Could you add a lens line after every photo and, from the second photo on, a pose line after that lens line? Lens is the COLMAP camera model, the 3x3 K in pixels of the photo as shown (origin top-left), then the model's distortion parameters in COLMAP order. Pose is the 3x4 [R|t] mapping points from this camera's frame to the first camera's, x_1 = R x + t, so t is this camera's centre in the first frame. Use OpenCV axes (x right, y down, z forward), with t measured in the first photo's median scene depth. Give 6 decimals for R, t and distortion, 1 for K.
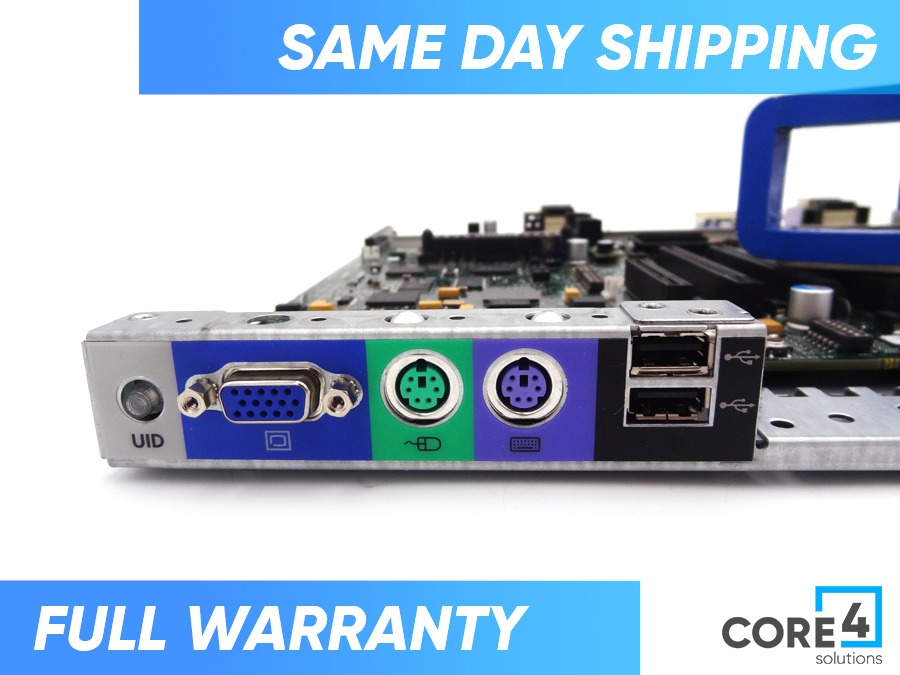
lens RADIAL K [[638.1, 0, 424.5], [0, 638.1, 323.4], [0, 0, 1]] dist [-0.019977, 0.019791]
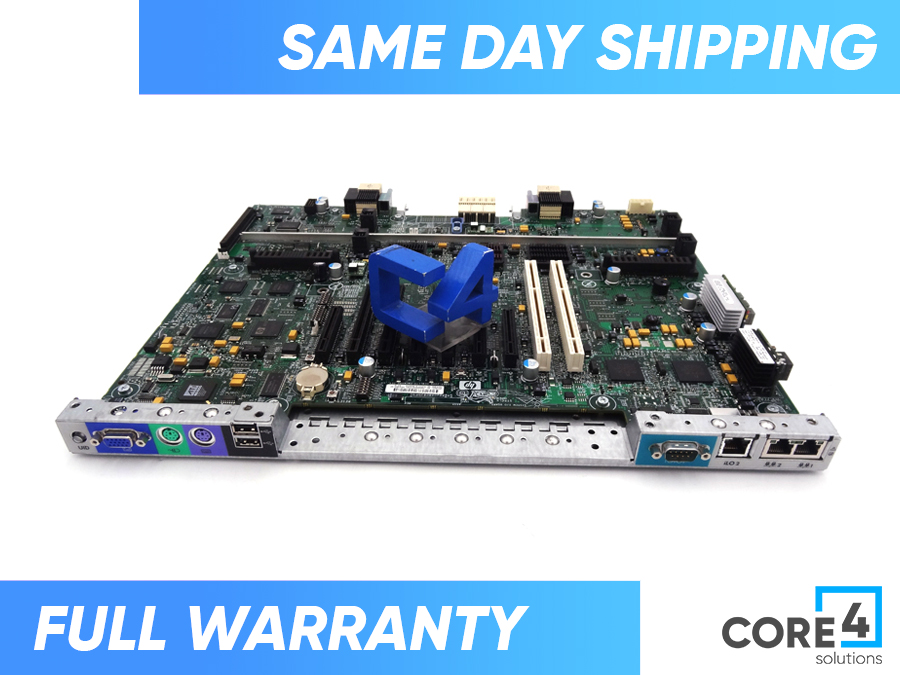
lens RADIAL K [[638.1, 0, 451.3], [0, 638.1, 323.3], [0, 0, 1]] dist [-0.019977, 0.019791]
pose [[0.999137, 0.005607, 0.041155, 1.223101], [-0.018938, 0.943356, 0.331240, -1.453122], [-0.036967, -0.331734, 0.942648, -1.773375]]
